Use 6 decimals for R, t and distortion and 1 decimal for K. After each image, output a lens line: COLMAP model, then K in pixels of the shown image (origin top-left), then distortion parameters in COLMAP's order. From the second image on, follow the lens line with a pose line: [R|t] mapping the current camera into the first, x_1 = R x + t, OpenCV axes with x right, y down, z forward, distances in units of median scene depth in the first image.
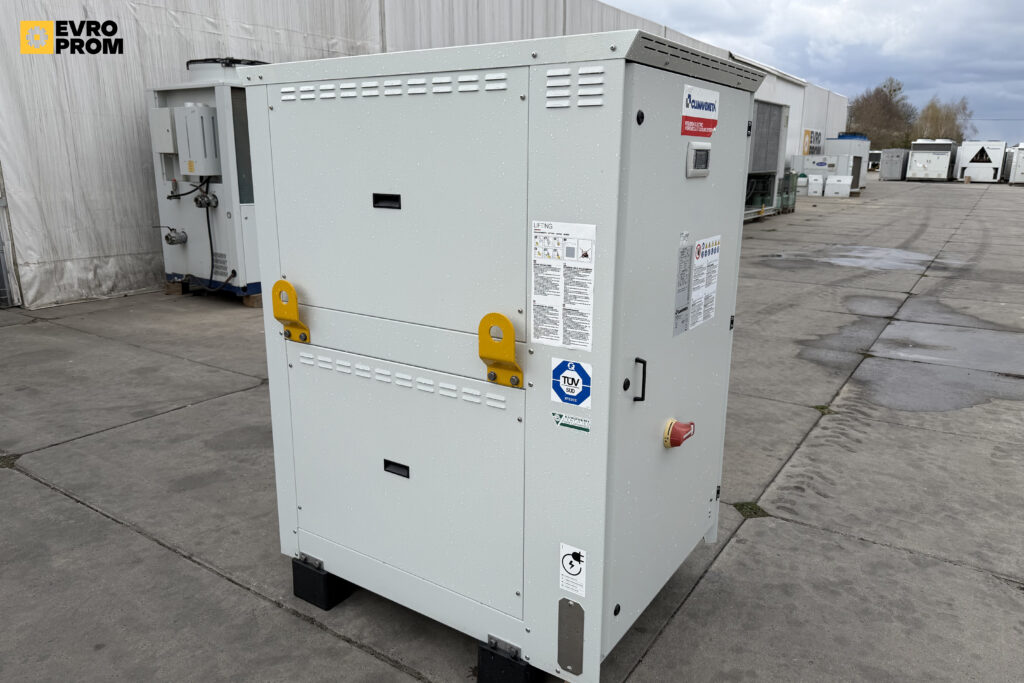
lens RADIAL K [[724.9, 0, 511.6], [0, 724.9, 344.4], [0, 0, 1]] dist [0.032933, -0.043343]
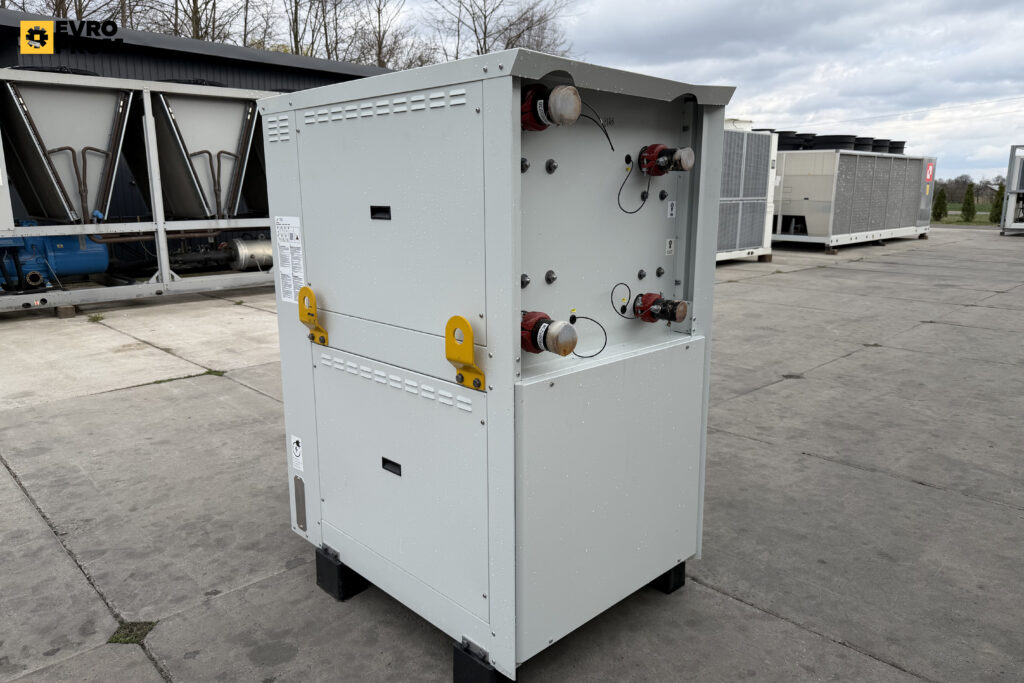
lens RADIAL K [[724.9, 0, 512.6], [0, 724.9, 342.8], [0, 0, 1]] dist [0.032933, -0.043343]
pose [[-0.977975, -0.046129, 0.203561, -0.169888], [0.050017, 0.895062, 0.443127, -0.304318], [-0.202640, 0.443549, -0.873042, 1.223671]]
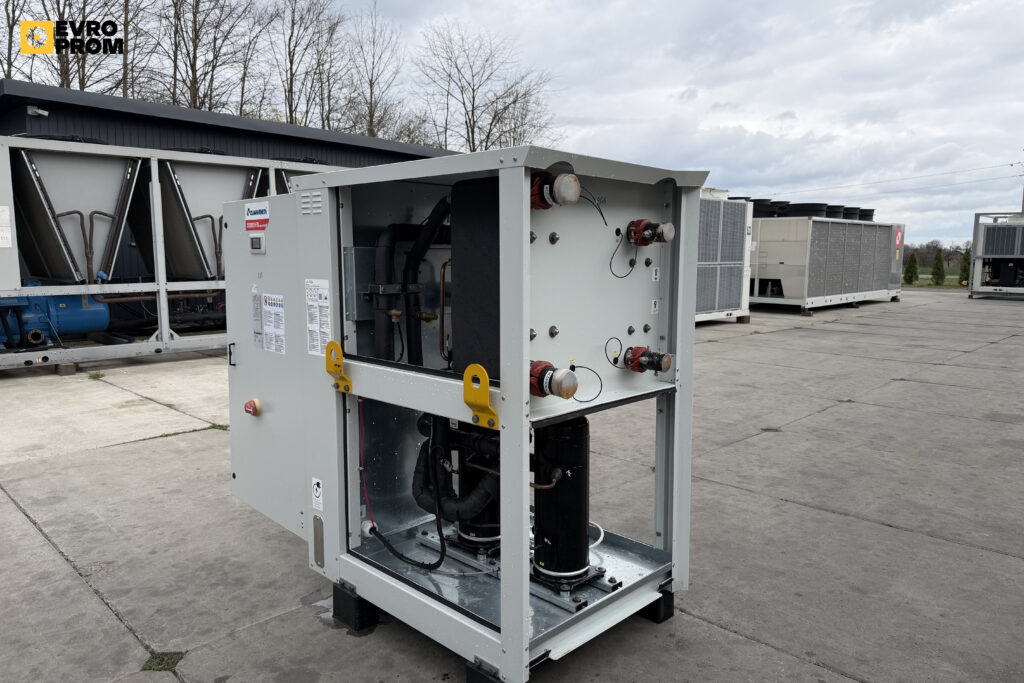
lens RADIAL K [[724.9, 0, 514.9], [0, 724.9, 338.8], [0, 0, 1]] dist [0.032933, -0.043343]
pose [[-0.982770, -0.029818, 0.182413, -0.167104], [0.039183, 0.930862, 0.363264, -0.330140], [-0.180633, 0.364152, -0.913655, 1.303858]]
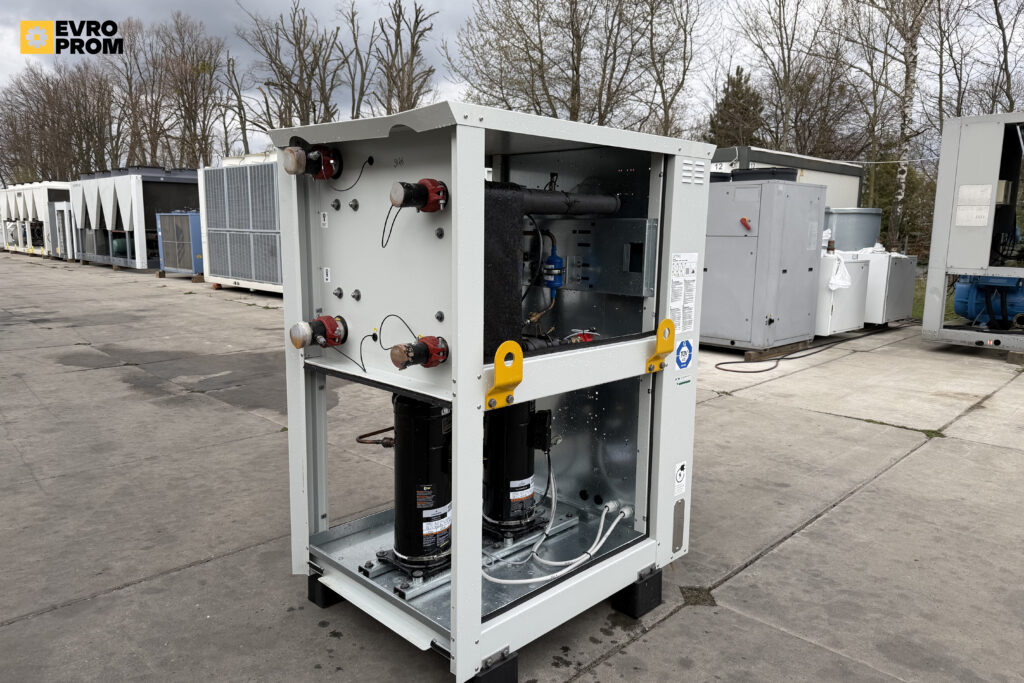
lens RADIAL K [[724.9, 0, 510.1], [0, 724.9, 345.1], [0, 0, 1]] dist [0.032933, -0.043343]
pose [[0.191840, -0.166441, 0.967210, -0.695889], [0.233539, 0.964948, 0.119731, -0.111897], [-0.953235, 0.202912, 0.223986, 0.462571]]
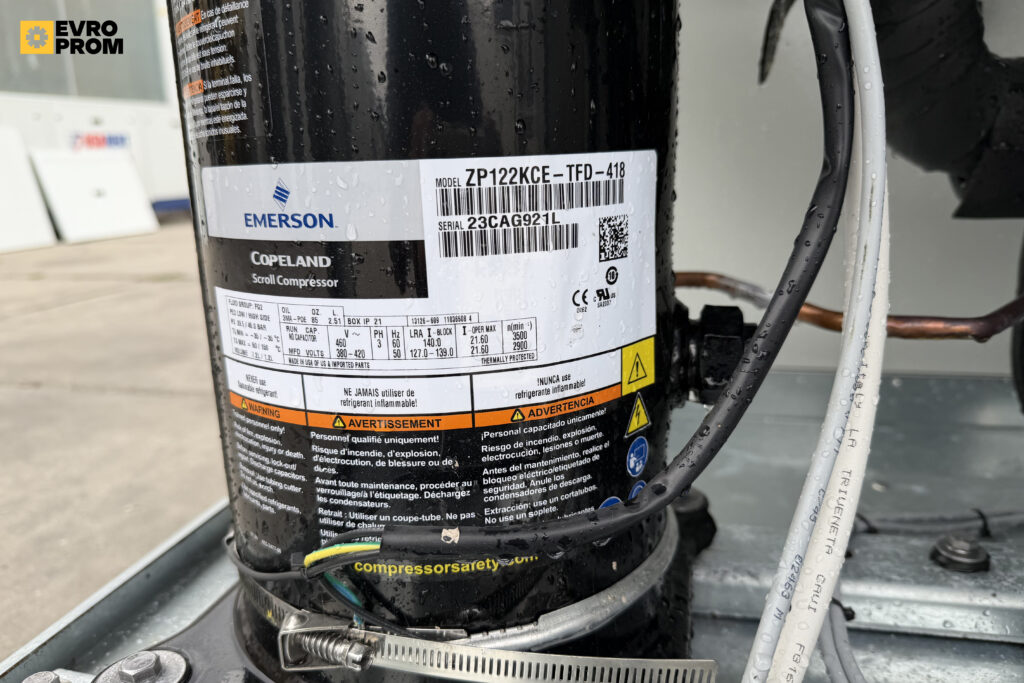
lens RADIAL K [[724.9, 0, 507.9], [0, 724.9, 342.6], [0, 0, 1]] dist [0.032933, -0.043343]
pose [[0.936106, -0.113413, 0.332932, -0.110734], [0.123460, 0.992308, -0.009106, 0.109078], [-0.329338, 0.049628, 0.942907, 0.636073]]
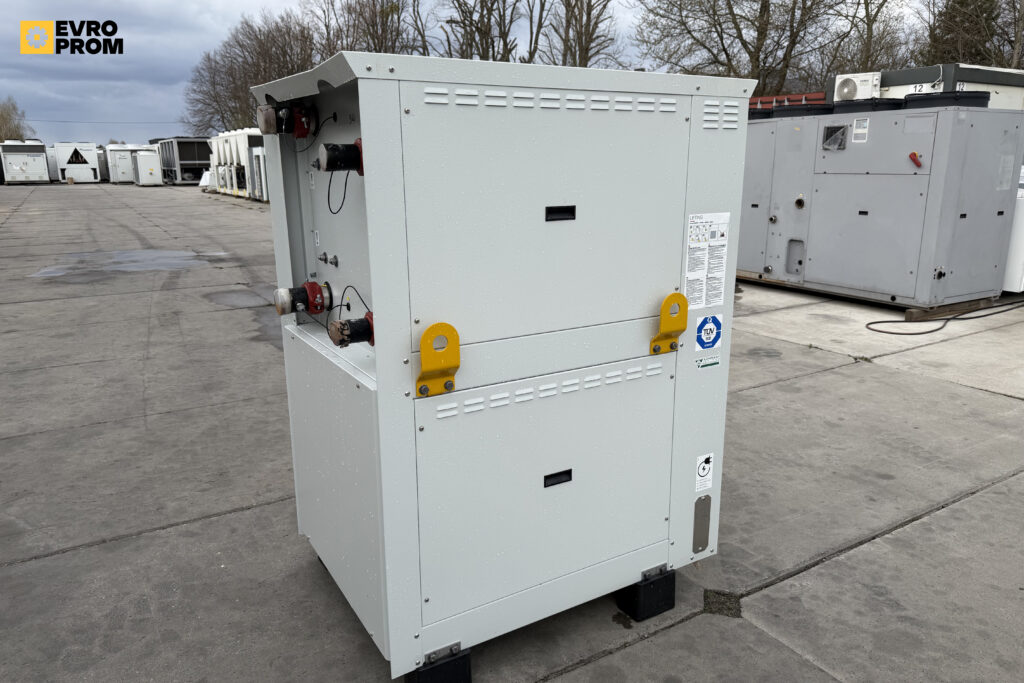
lens RADIAL K [[724.9, 0, 512.2], [0, 724.9, 347.5], [0, 0, 1]] dist [0.032933, -0.043343]
pose [[0.424180, -0.237844, 0.873786, -0.580976], [0.235371, 0.960688, 0.147238, -0.094384], [-0.874455, 0.143208, 0.463486, 0.321894]]
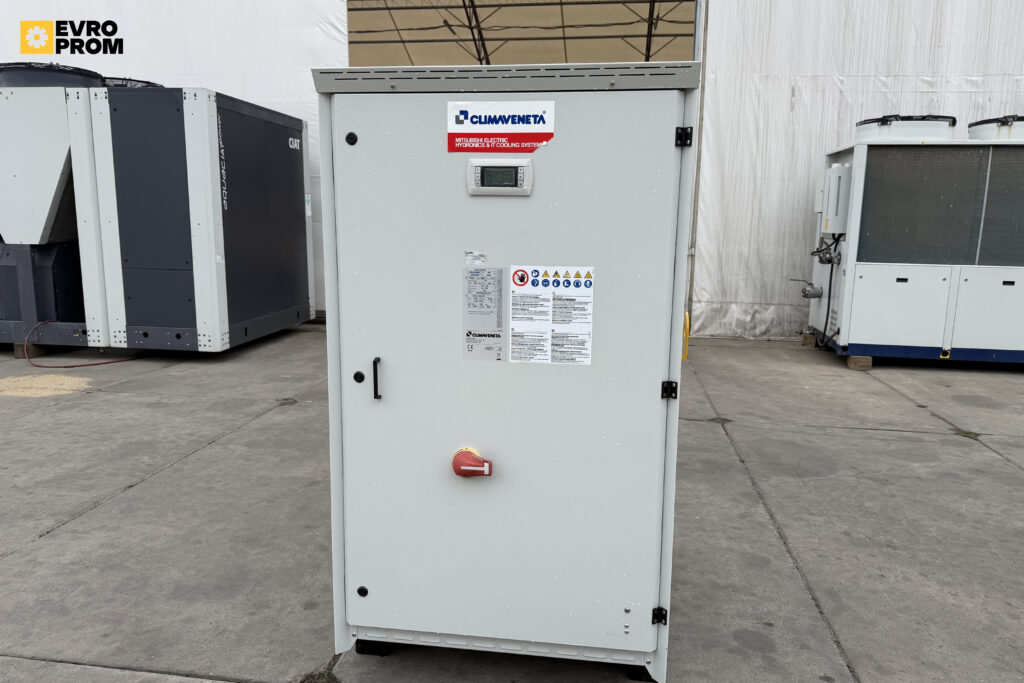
lens RADIAL K [[724.9, 0, 512.6], [0, 724.9, 349.0], [0, 0, 1]] dist [0.032933, -0.043343]
pose [[0.436321, 0.157196, -0.885953, 0.575179], [-0.235688, 0.970210, 0.056072, -0.048292], [0.868375, 0.184343, 0.460372, 0.318097]]
